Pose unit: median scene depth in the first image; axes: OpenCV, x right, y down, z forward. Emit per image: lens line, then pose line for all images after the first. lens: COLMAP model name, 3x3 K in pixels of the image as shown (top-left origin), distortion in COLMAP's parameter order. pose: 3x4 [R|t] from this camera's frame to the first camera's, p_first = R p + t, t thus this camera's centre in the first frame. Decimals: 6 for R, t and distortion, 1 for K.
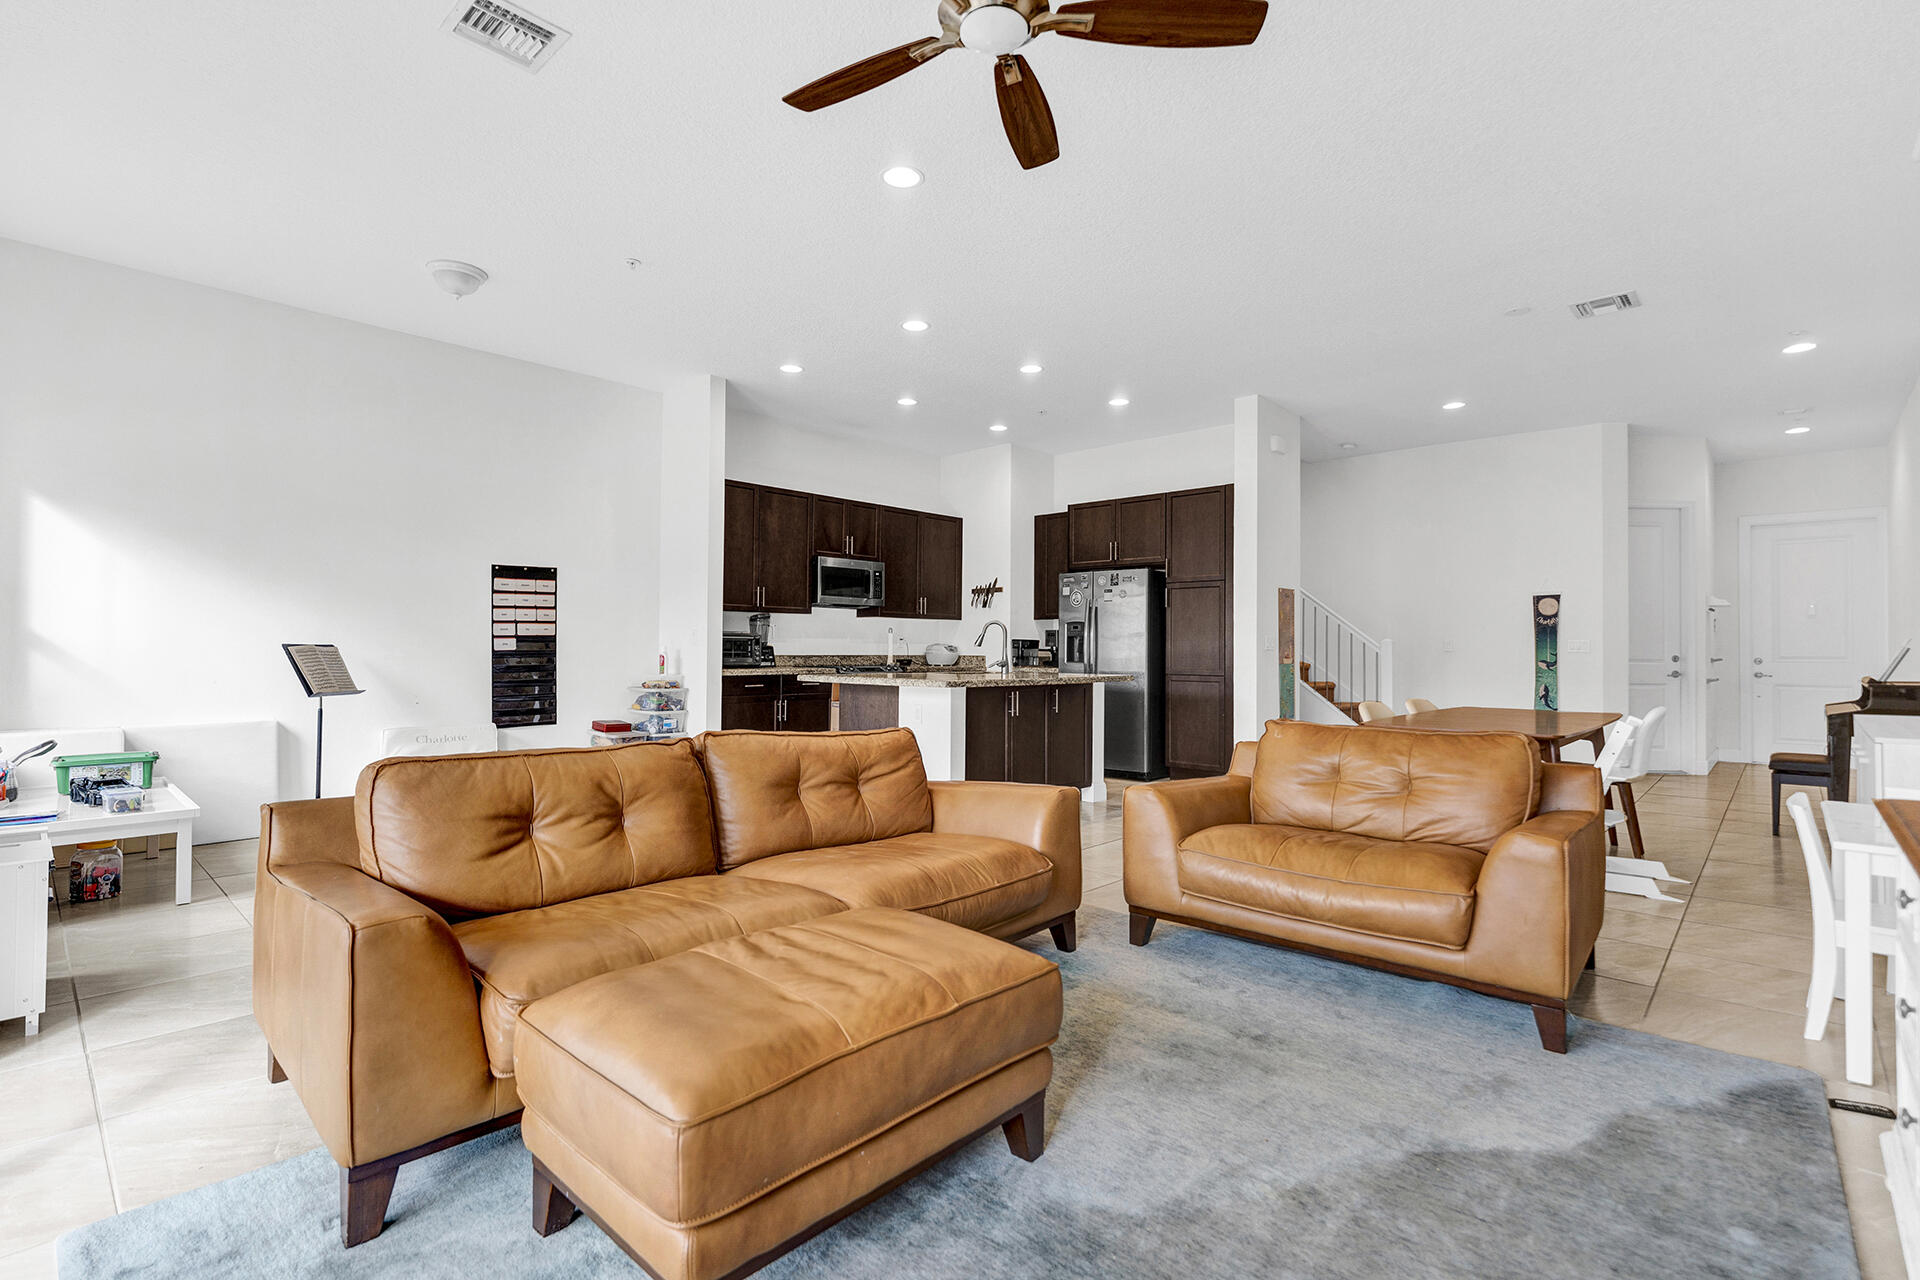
lens RADIAL K [[877.9, 0, 960.0], [0, 877.9, 640.0], [0, 0, 1]] dist [0.001222, -0.000037]
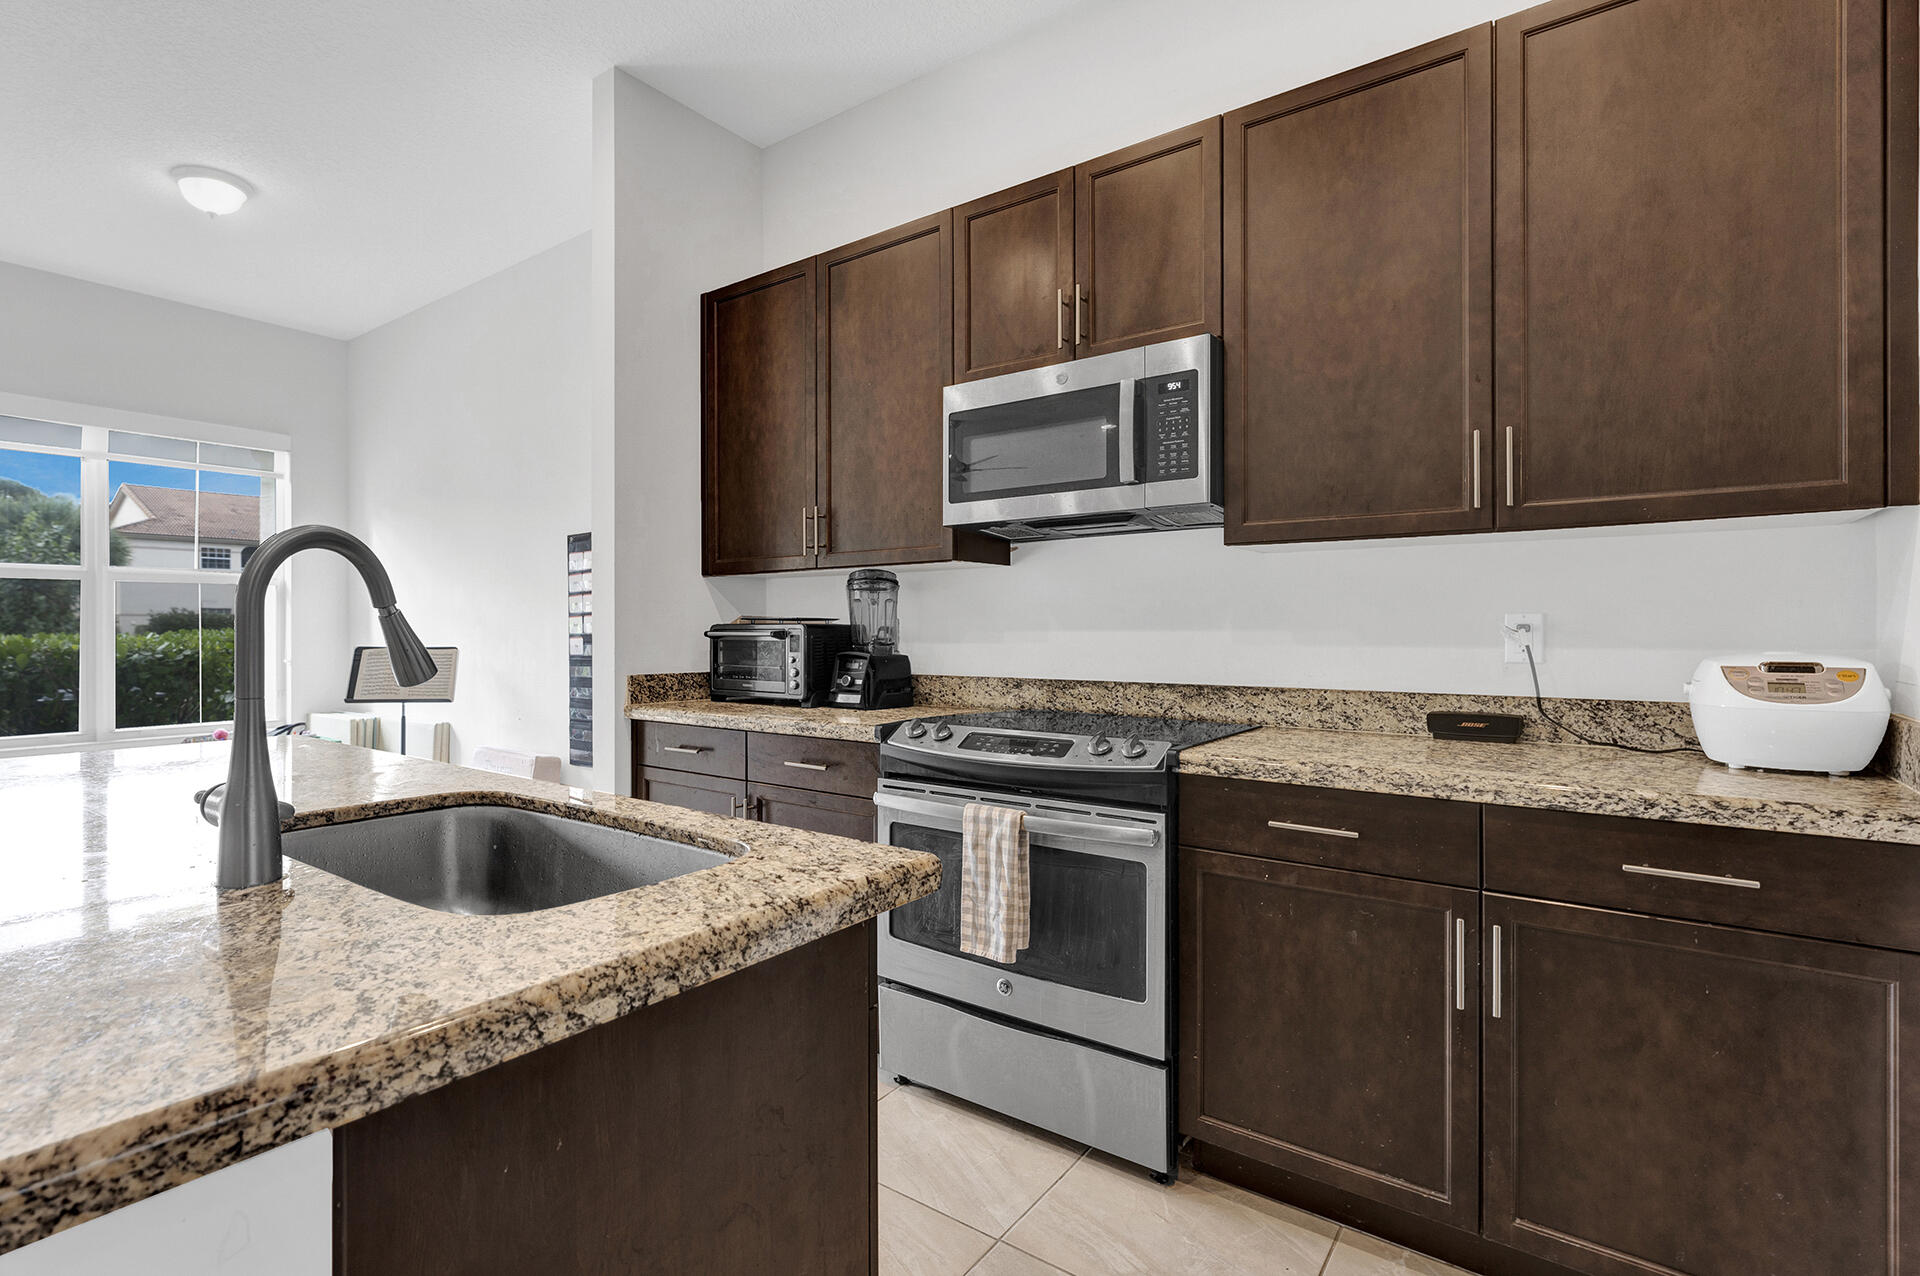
lens RADIAL K [[909.6, 0, 890.4], [0, 909.6, 632.0], [0, 0, 1]] dist [0.000241, -0.000303]
pose [[0.085198, -0.001437, -0.996363, 0.176742], [0.015366, 0.999882, -0.000128, -0.002347], [0.996246, -0.015299, 0.085210, 0.920301]]
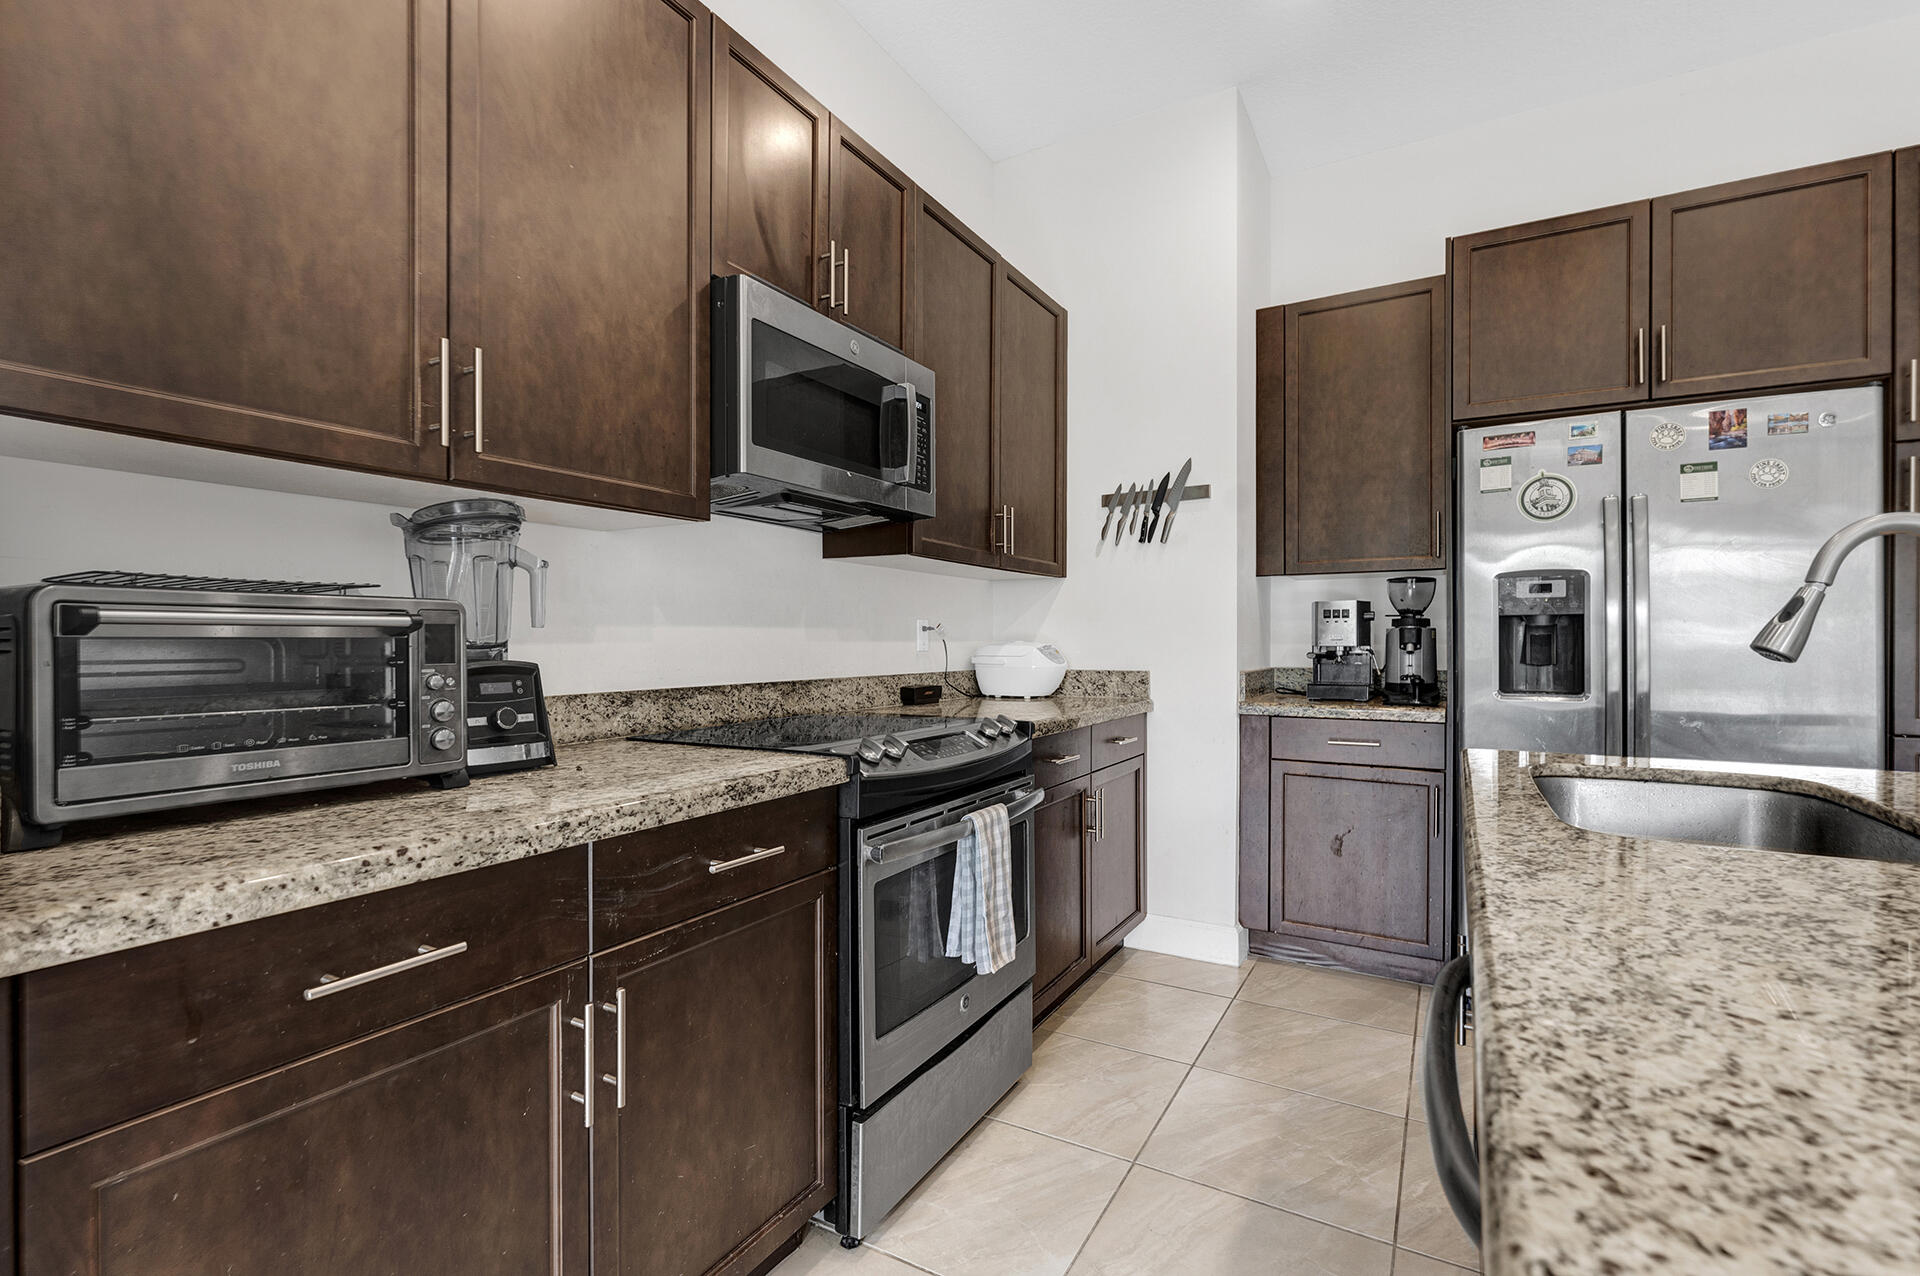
lens RADIAL K [[884.3, 0, 949.8], [0, 884.3, 640.7], [0, 0, 1]] dist [0.001300, -0.000626]
pose [[0.974553, -0.008142, 0.224009, -0.155773], [0.005329, 0.999899, 0.013158, -0.000266], [-0.224094, -0.011629, 0.974498, 0.733233]]
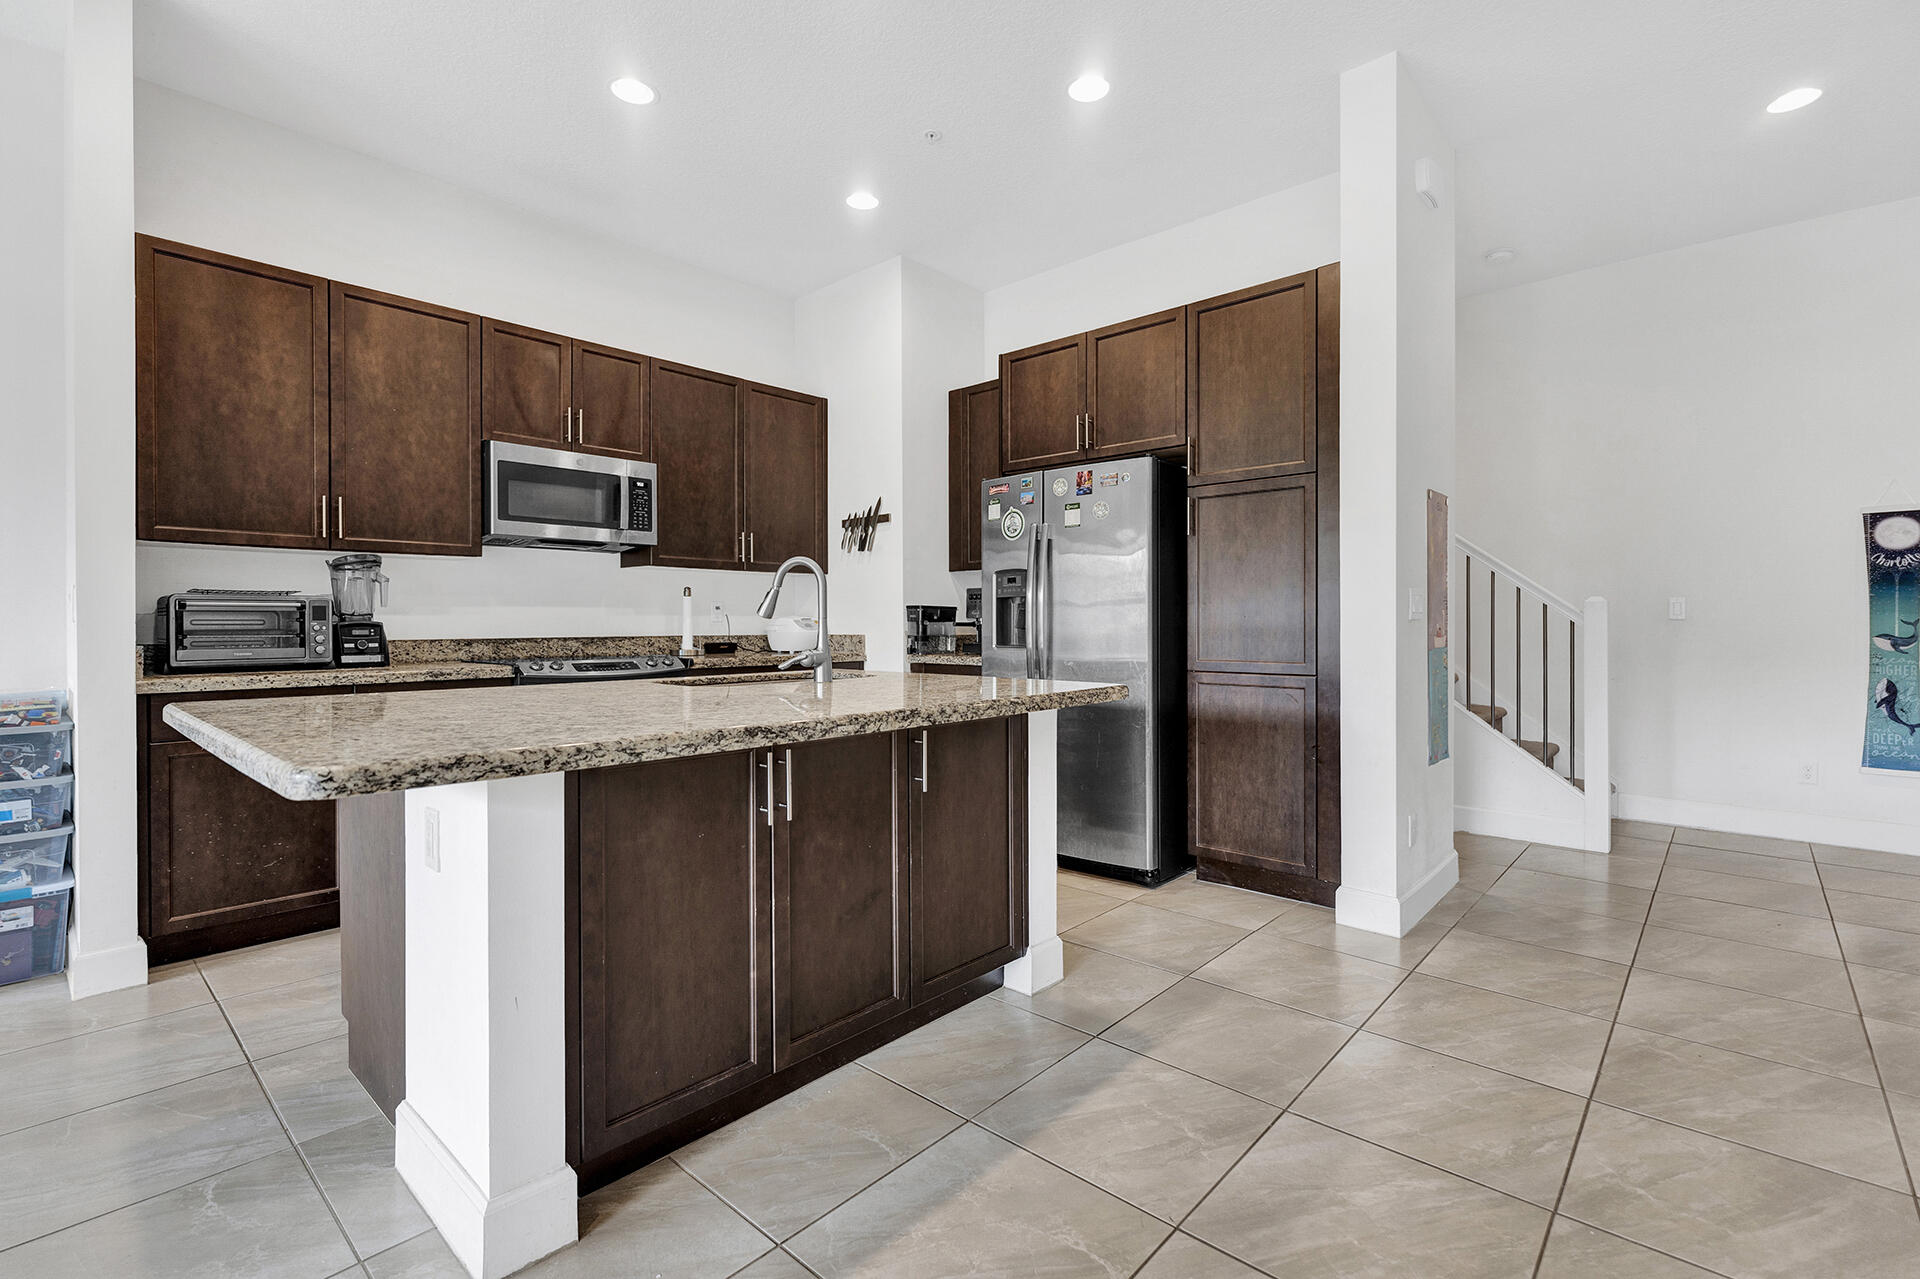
lens RADIAL K [[859.5, 0, 959.4], [0, 859.5, 628.5], [0, 0, 1]] dist [0.003182, 0.000224]
pose [[0.999818, -0.009928, 0.016291, 0.092282], [0.009611, 0.999765, 0.019439, 0.004021], [-0.016480, -0.019279, 0.999678, 0.490829]]
